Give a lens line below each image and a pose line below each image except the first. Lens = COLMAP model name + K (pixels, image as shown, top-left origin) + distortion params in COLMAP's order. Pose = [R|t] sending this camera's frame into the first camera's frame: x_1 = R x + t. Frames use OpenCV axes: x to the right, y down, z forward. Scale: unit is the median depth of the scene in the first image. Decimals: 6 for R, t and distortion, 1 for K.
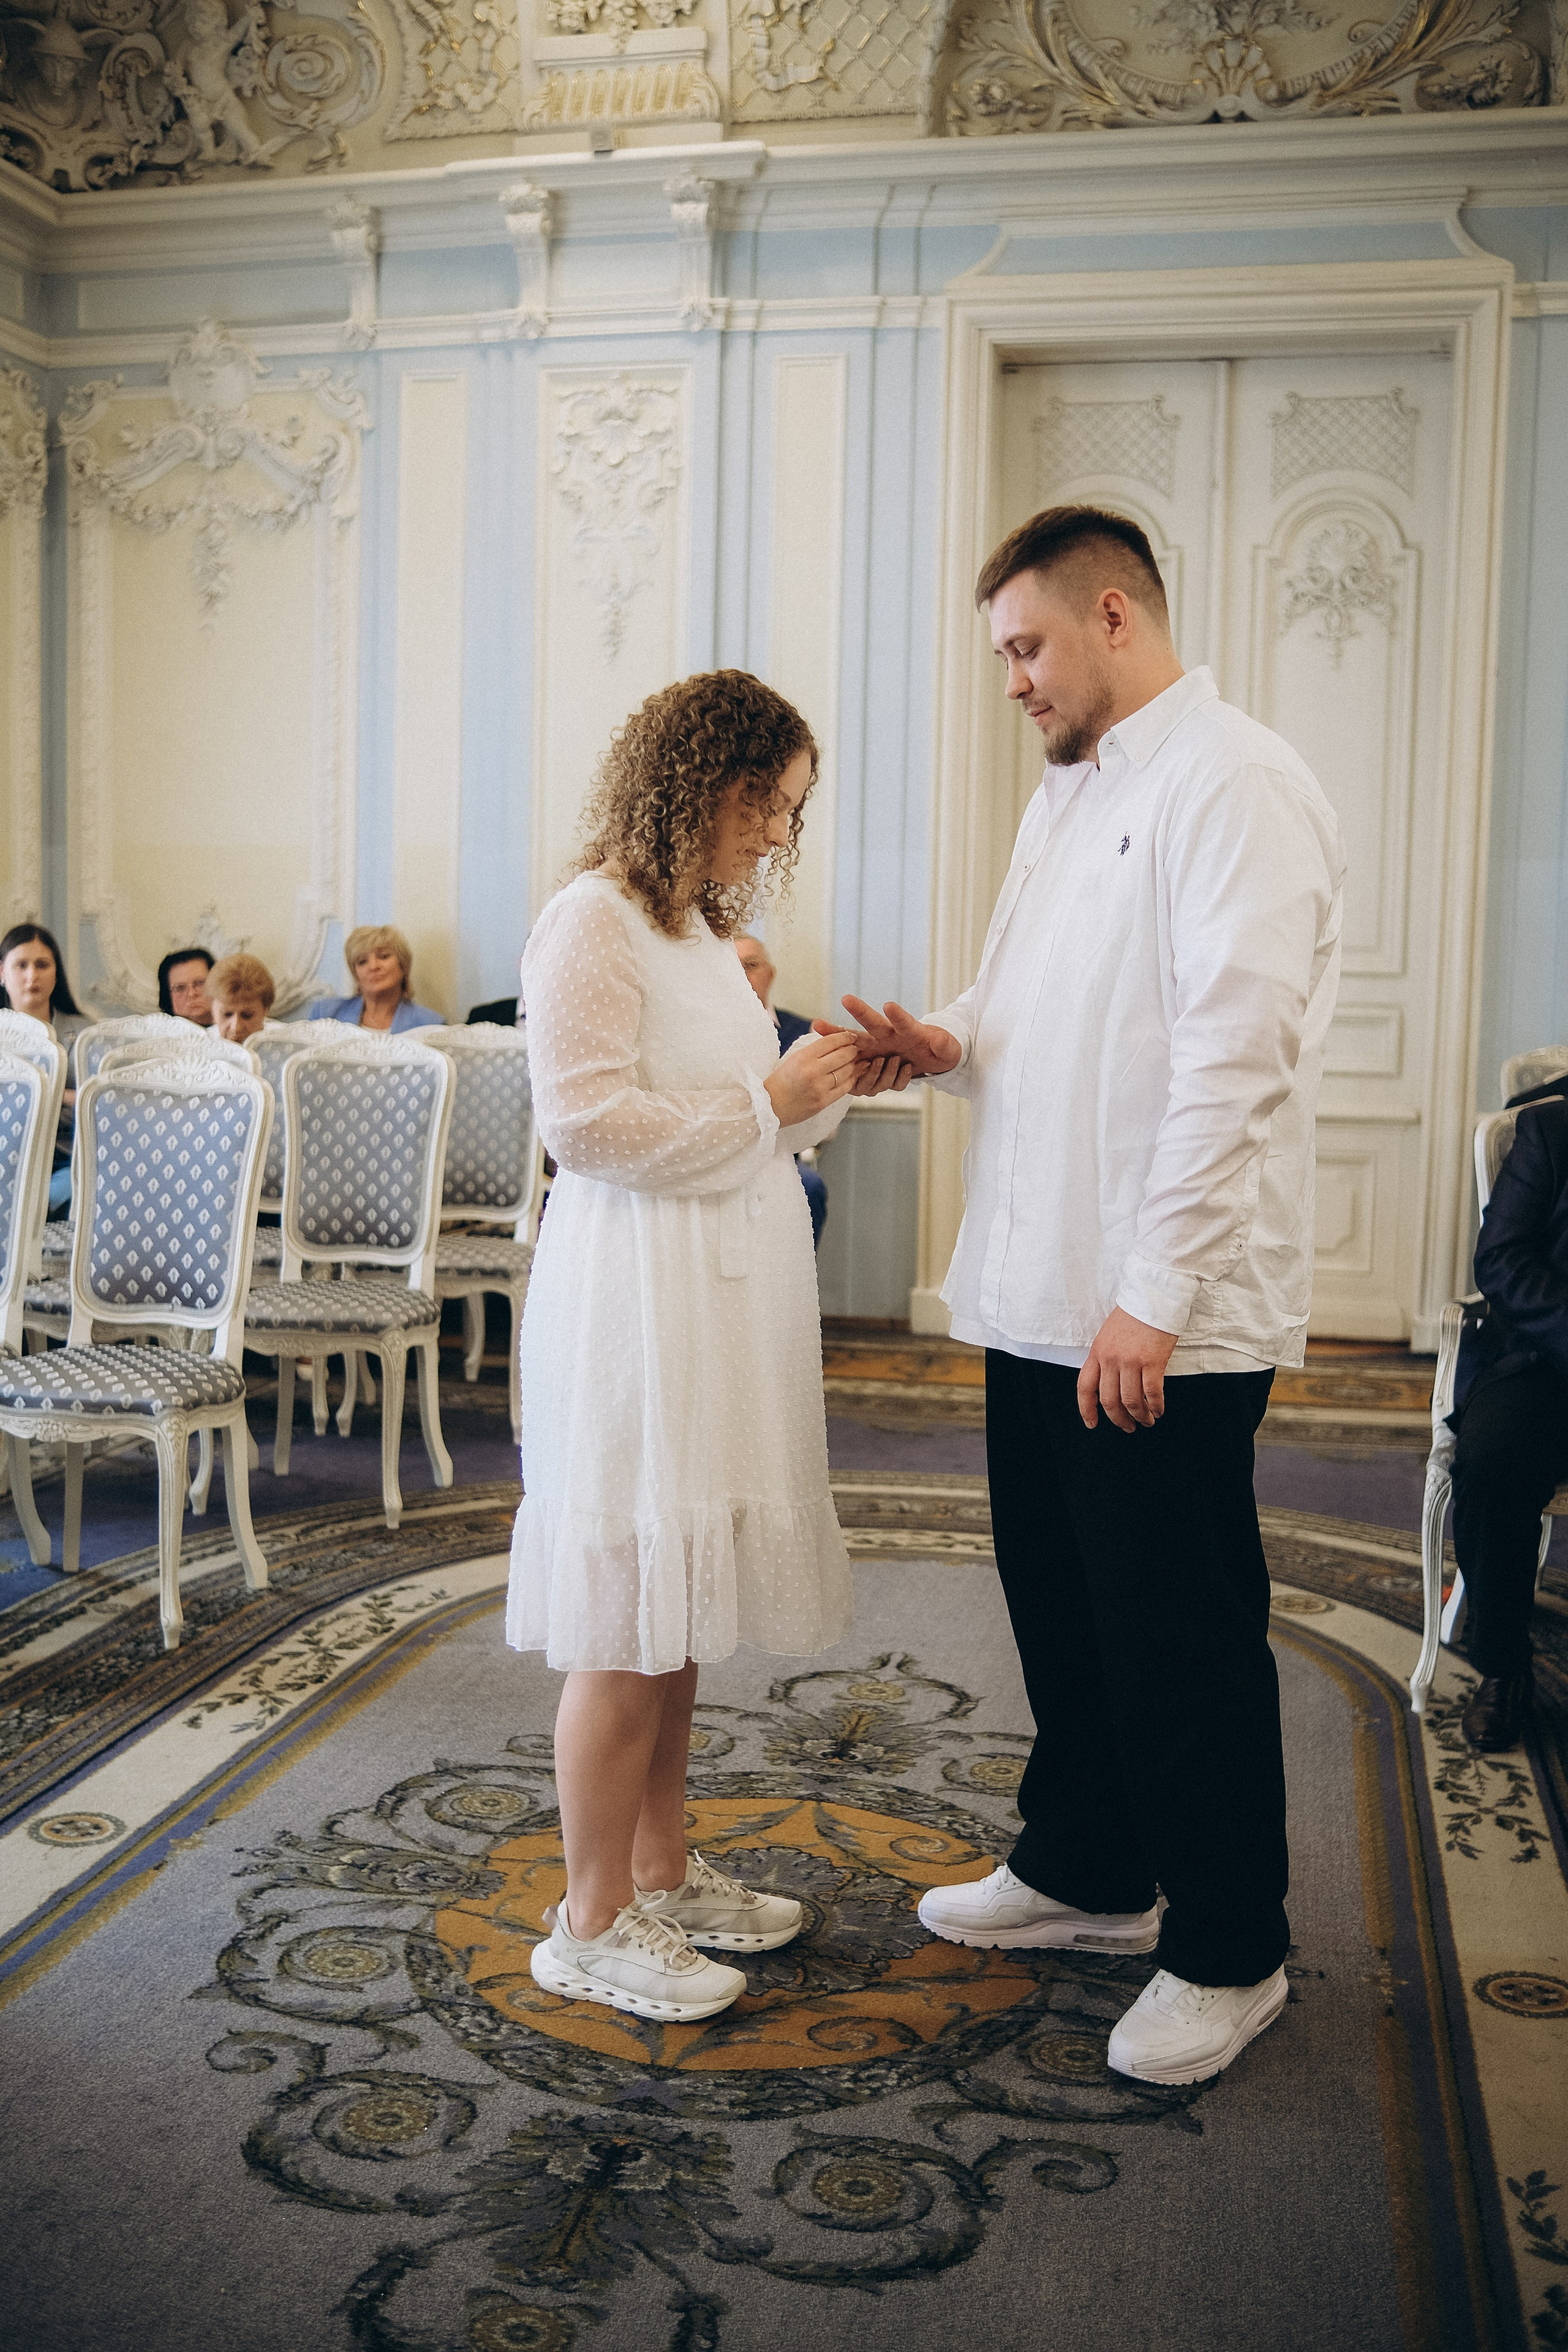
lens RADIAL K [[2382.4, 0, 747.9], [0, 2382.4, 1177.9], [0, 0, 1]] dist [-0.138218, 0.231963]
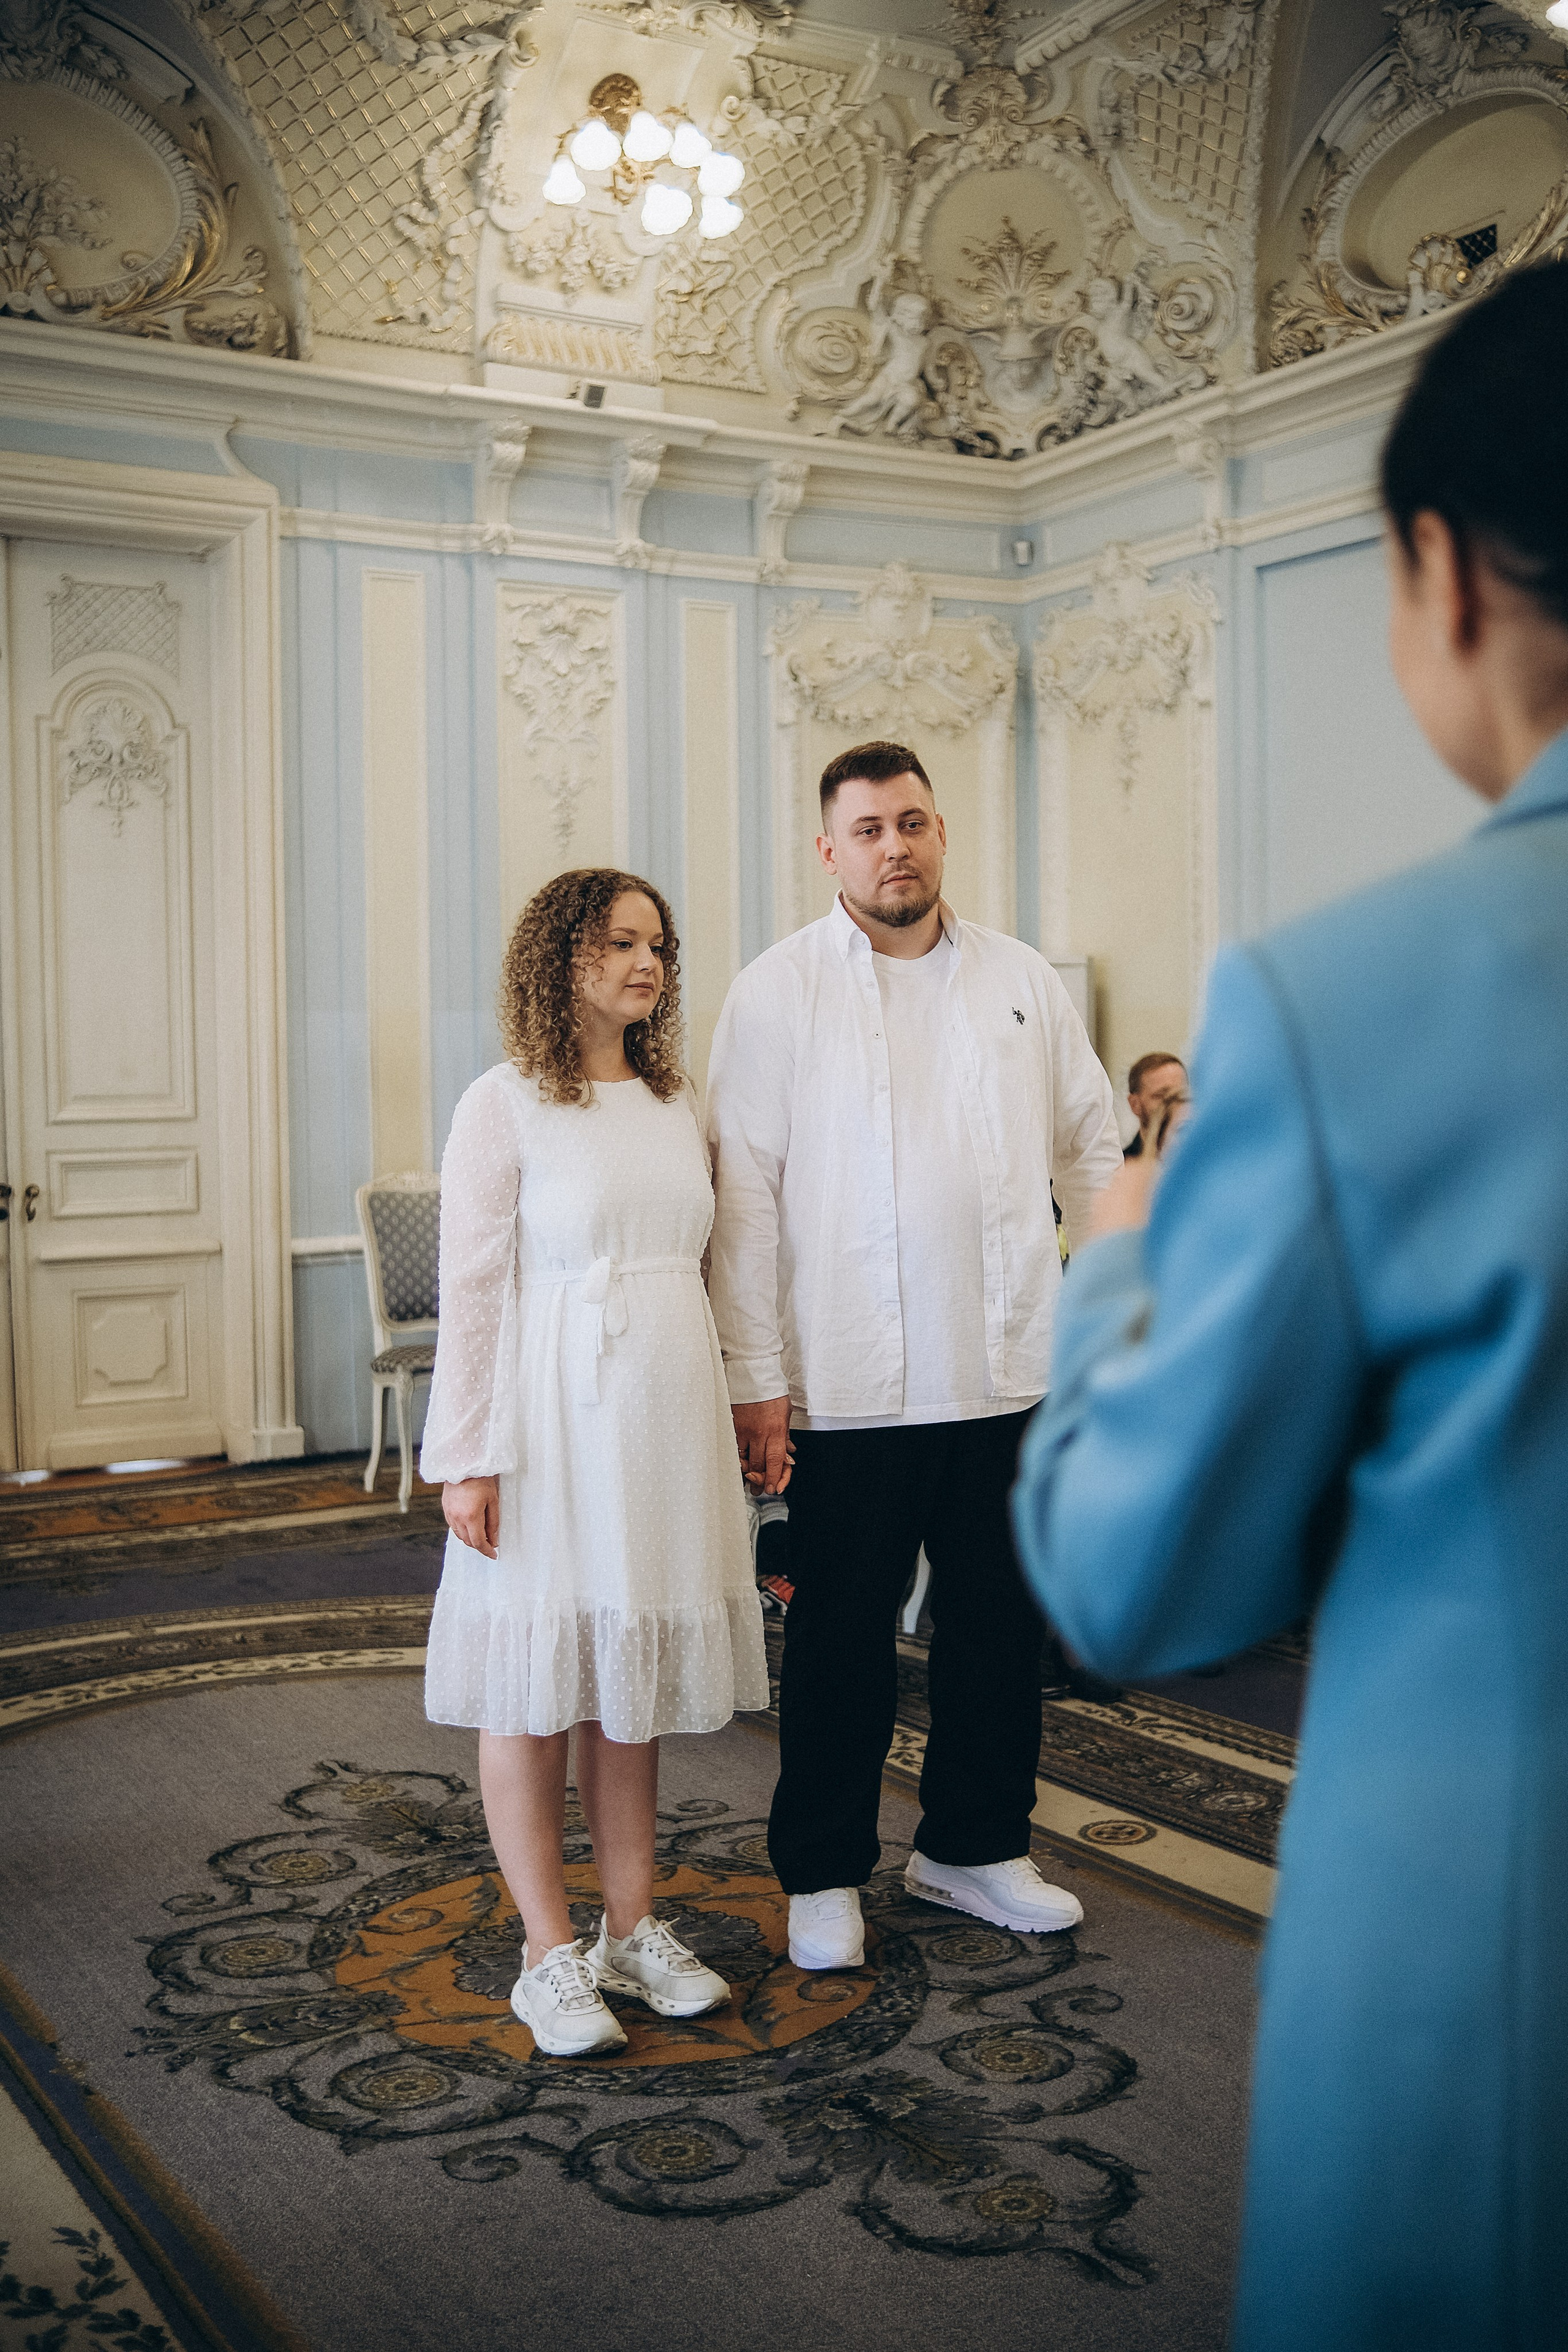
lens RADIAL K [[2400.7, 0, 773.7], [0, 2400.7, 1158.8], [0, 0, 1]] dist [-0.145213, 0.268046]
pose [[0.704157, -0.051302, 0.708188, -0.500557], [0.098446, 0.994807, -0.025820, -0.021247], [-0.703186, 0.087900, 0.705551, 0.069976]]
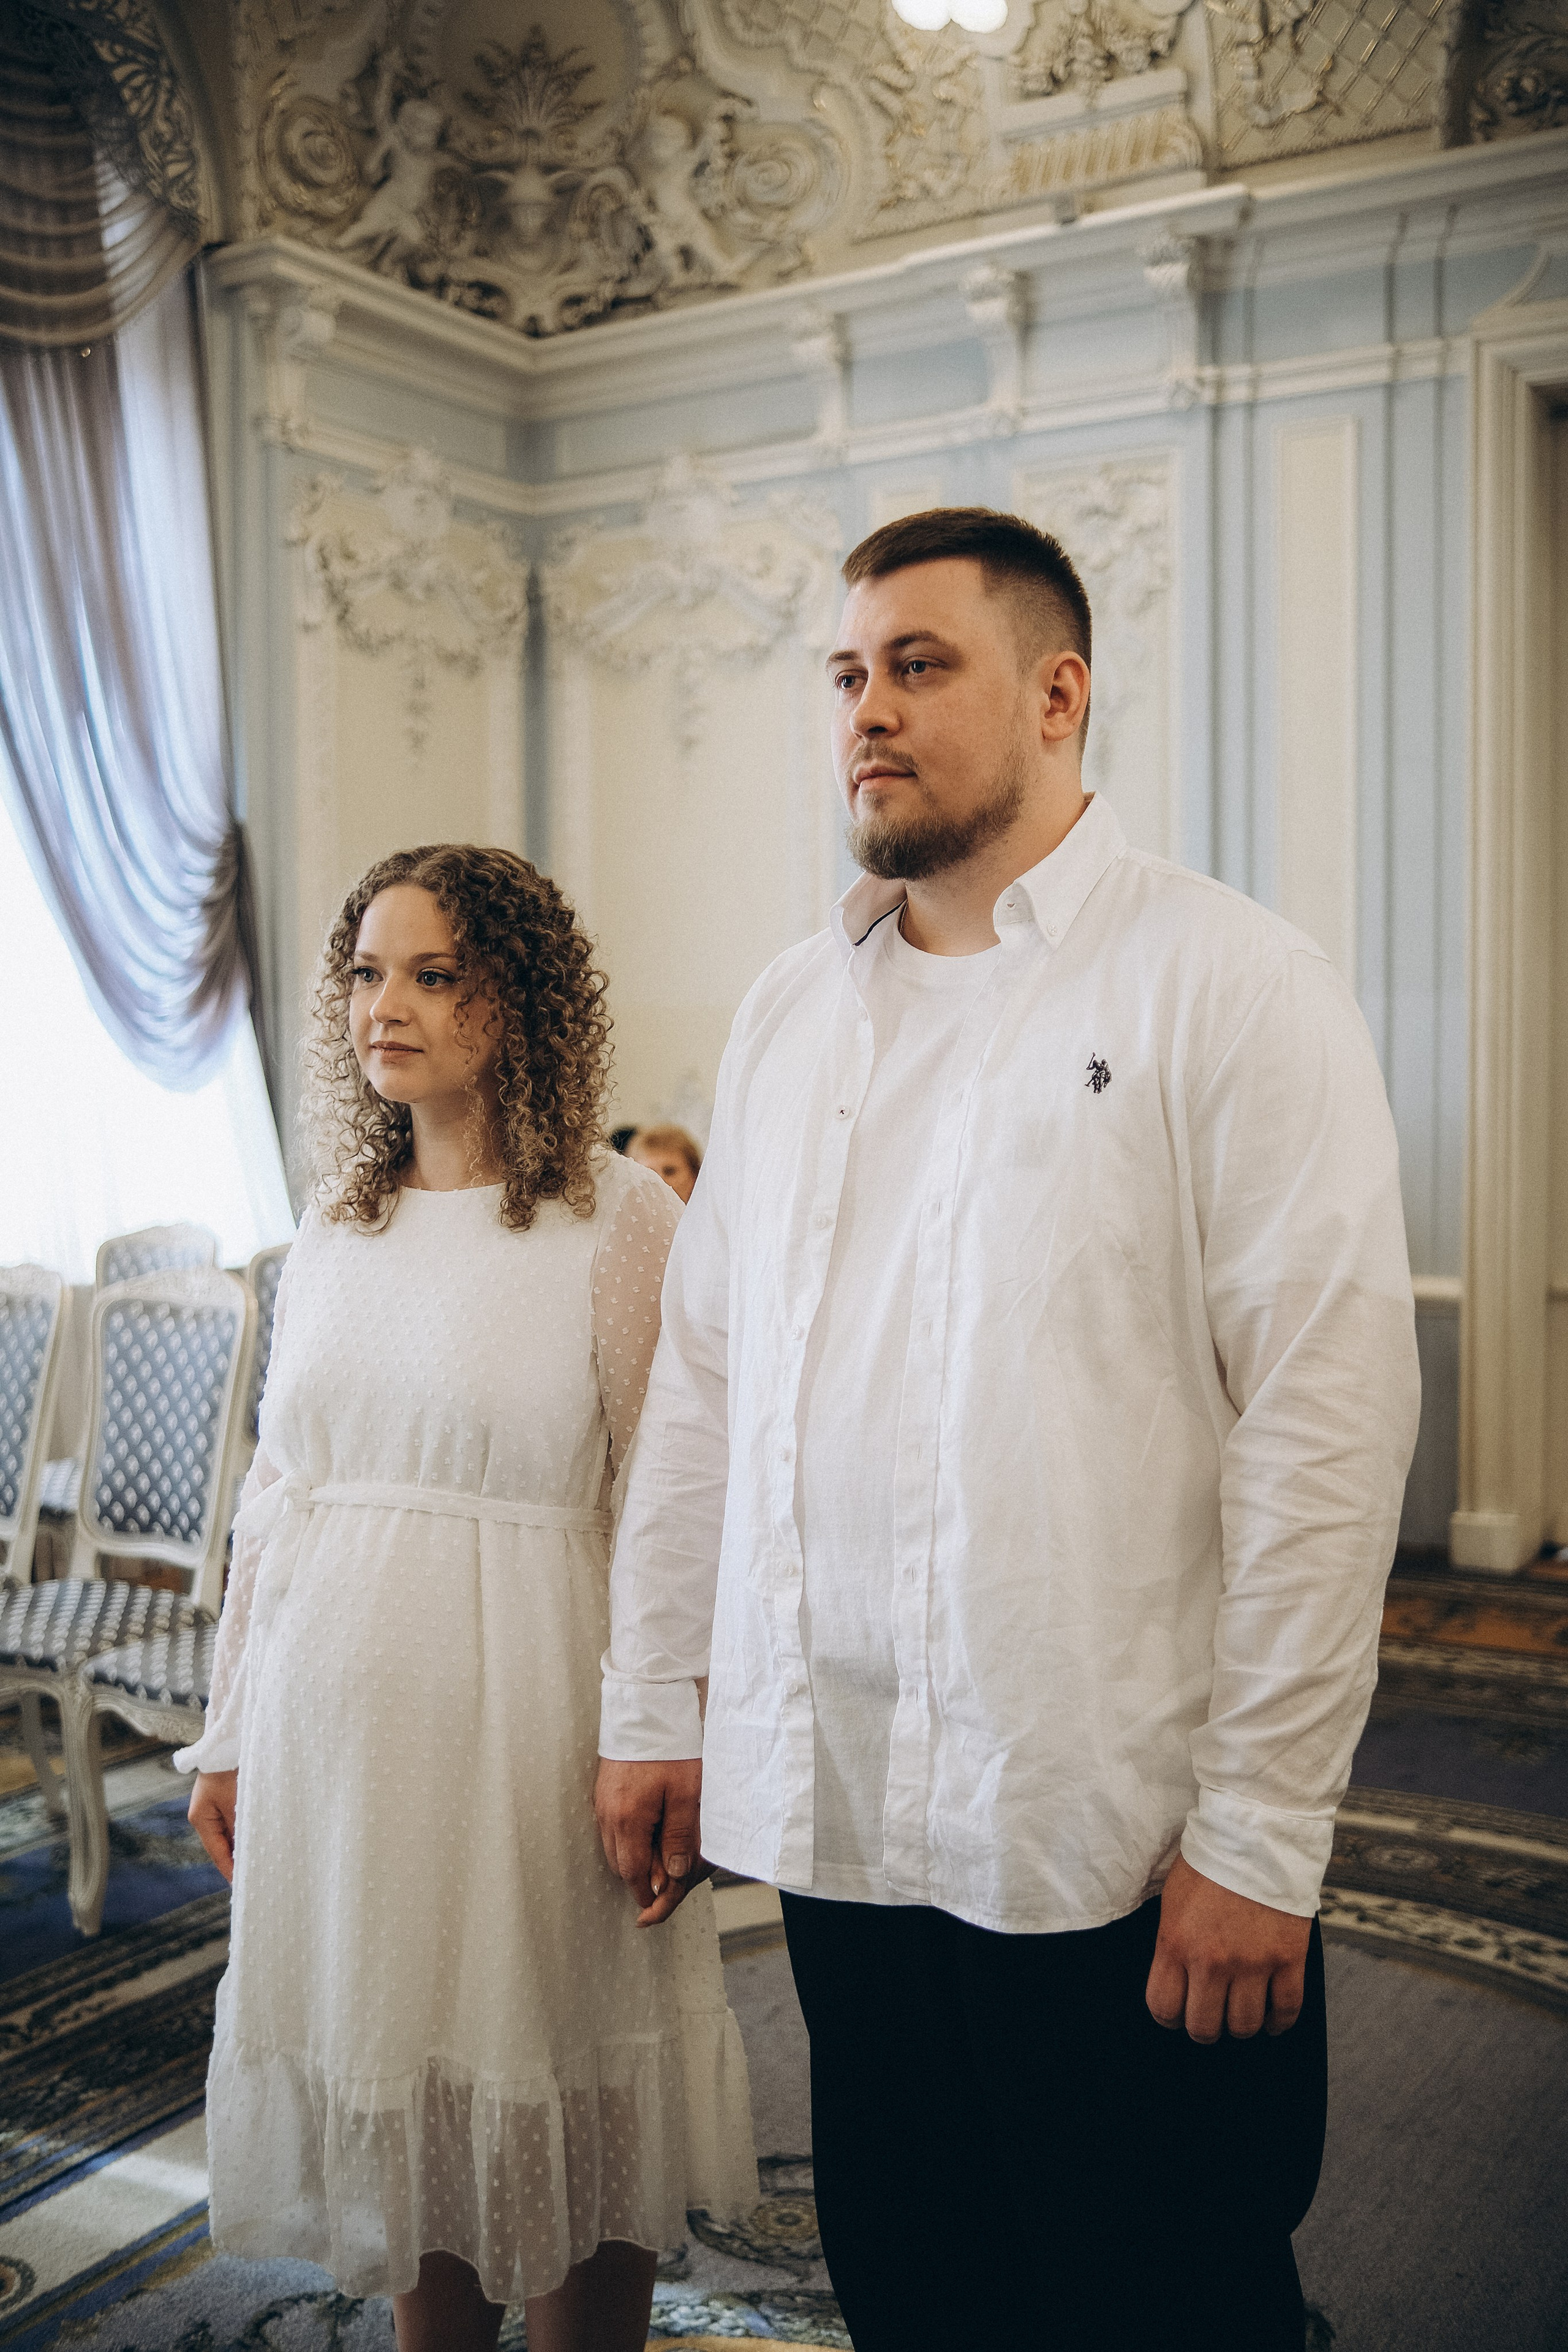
lens RADIAL K [[2367.9, 0, 748.4], [0, 2367.9, 1170.7], [0, 0, 1]] dist [-0.137655, 0.247948]
pose [[0.946283, -0.008957, -0.323216, 0.168341], [-0.007698, 0.998709, -0.050214, -0.050948], [0.323248, 0.050005, 0.944992, 0.224597]]
